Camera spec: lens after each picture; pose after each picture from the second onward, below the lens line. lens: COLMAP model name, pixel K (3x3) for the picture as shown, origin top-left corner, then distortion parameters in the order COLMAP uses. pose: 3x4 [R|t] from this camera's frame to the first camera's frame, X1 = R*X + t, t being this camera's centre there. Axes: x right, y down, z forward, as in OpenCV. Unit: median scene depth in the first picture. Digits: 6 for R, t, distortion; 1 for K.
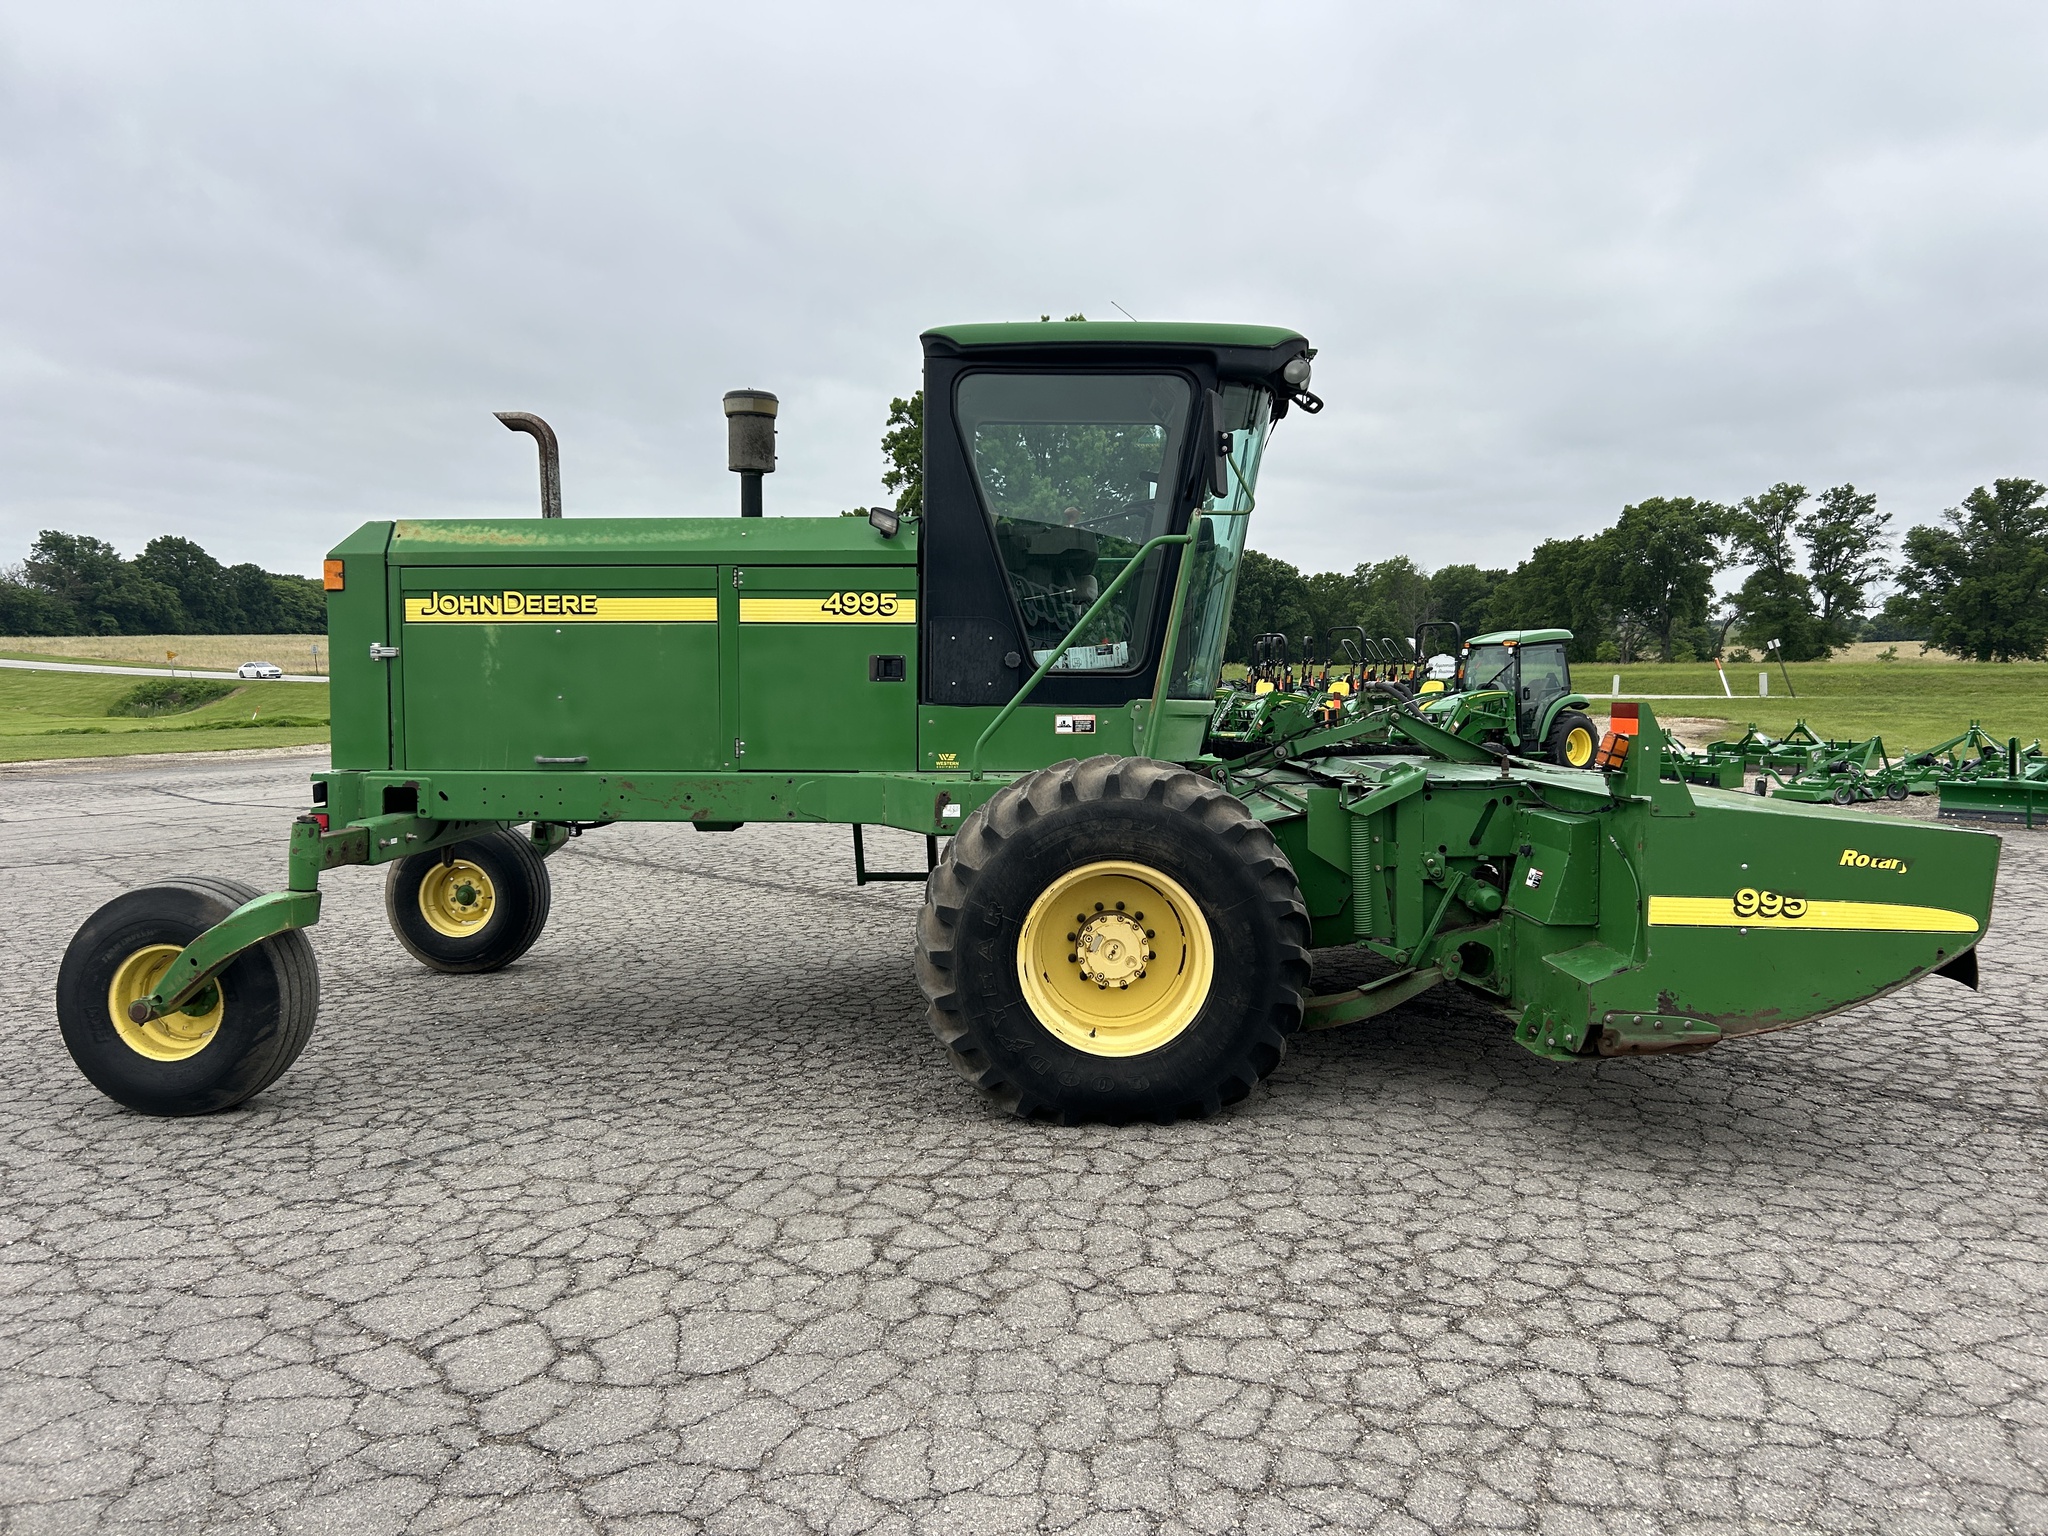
lens RADIAL K [[1541.2, 0, 1036.1], [0, 1541.2, 747.6], [0, 0, 1]] dist [0.048813, -0.052378]
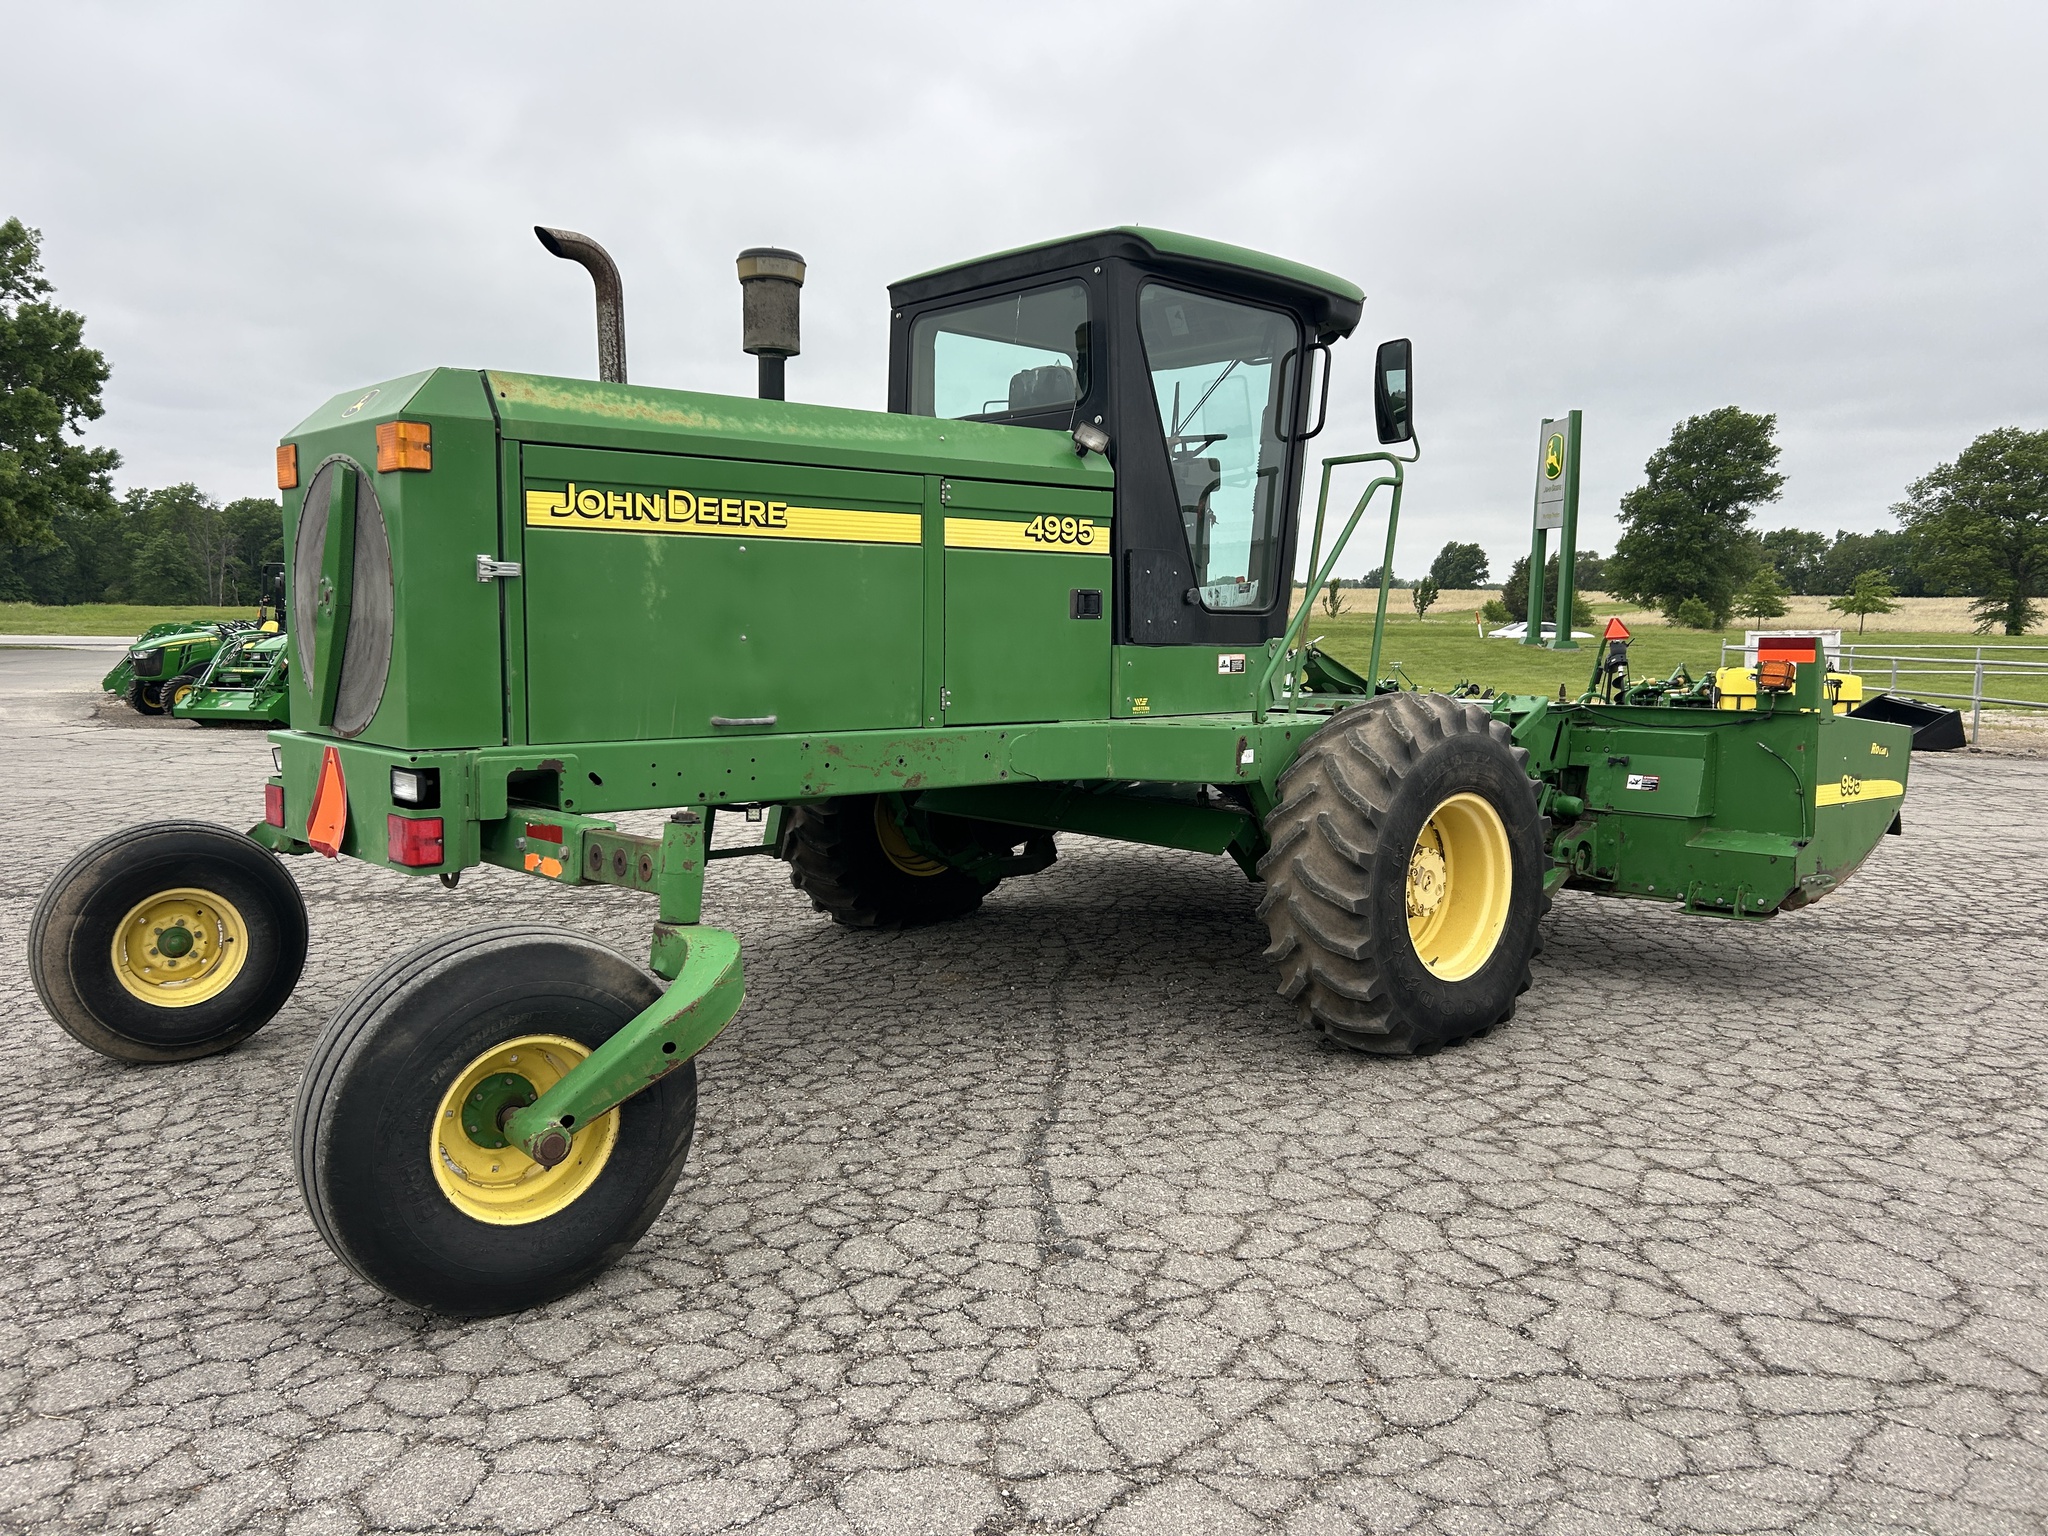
lens RADIAL K [[1541.2, 0, 1043.2], [0, 1541.2, 749.0], [0, 0, 1]] dist [0.048813, -0.052378]
pose [[0.731075, -0.050610, 0.680418, -0.804219], [0.026135, 0.998591, 0.046195, -0.010528], [-0.681796, -0.015990, 0.731367, 0.401724]]
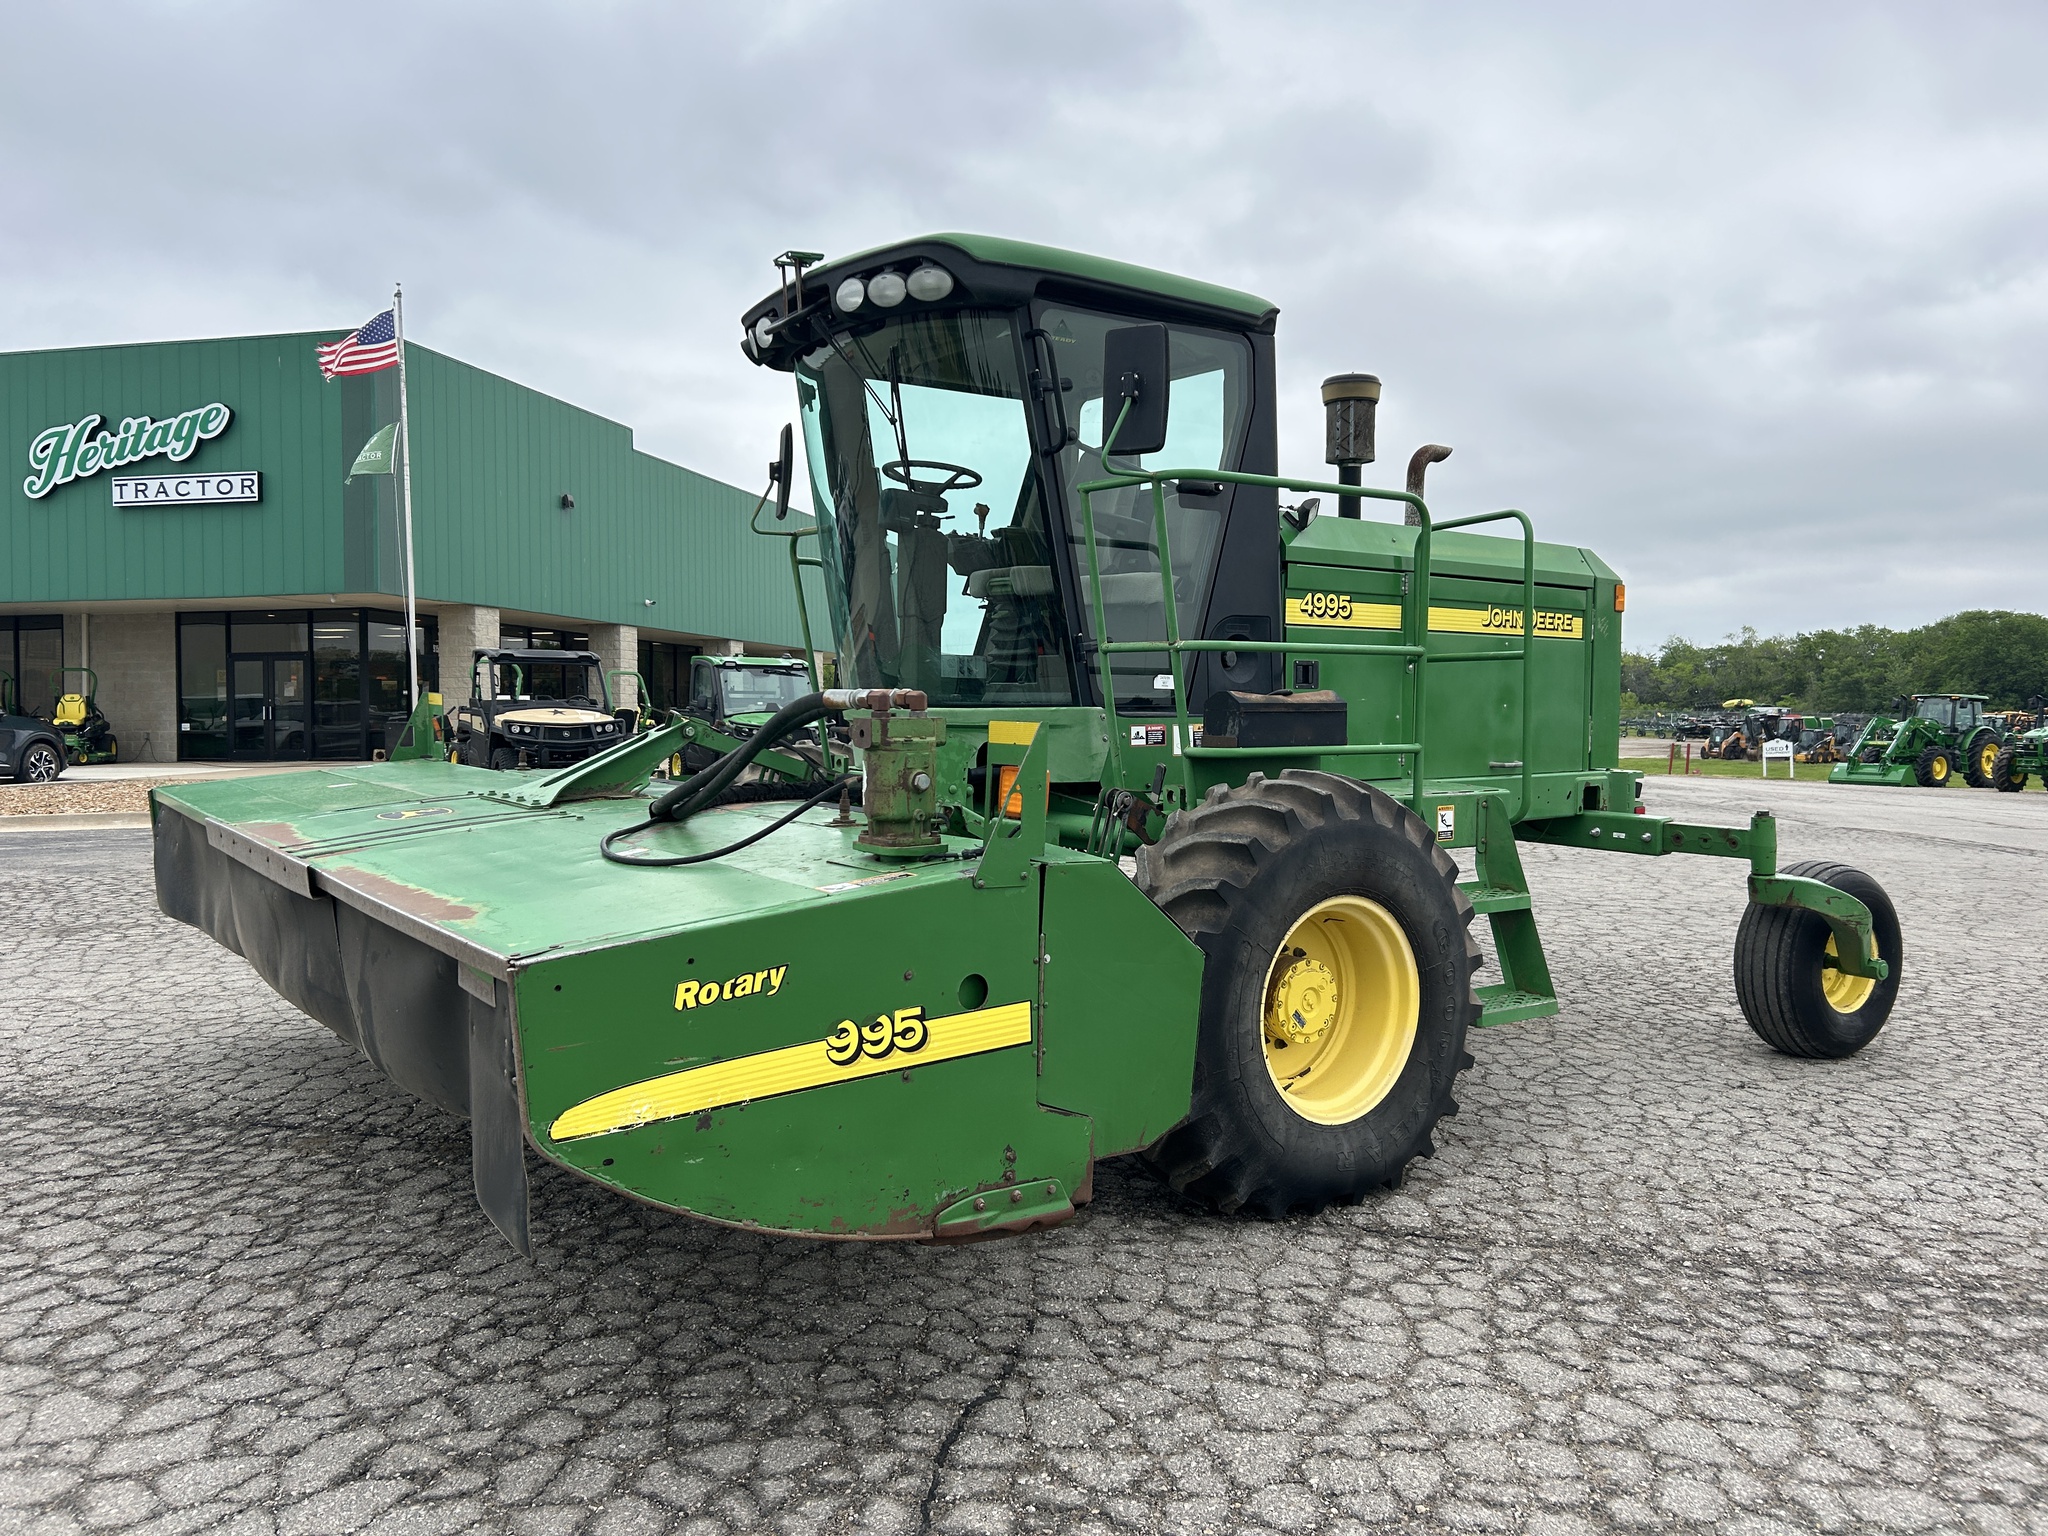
lens RADIAL K [[1541.2, 0, 1045.3], [0, 1541.2, 751.8], [0, 0, 1]] dist [0.048813, -0.052378]
pose [[-0.805889, 0.016817, -0.591828, 0.651103], [-0.038706, 0.995962, 0.081006, -0.094217], [0.590800, 0.088190, -0.801983, 2.087776]]
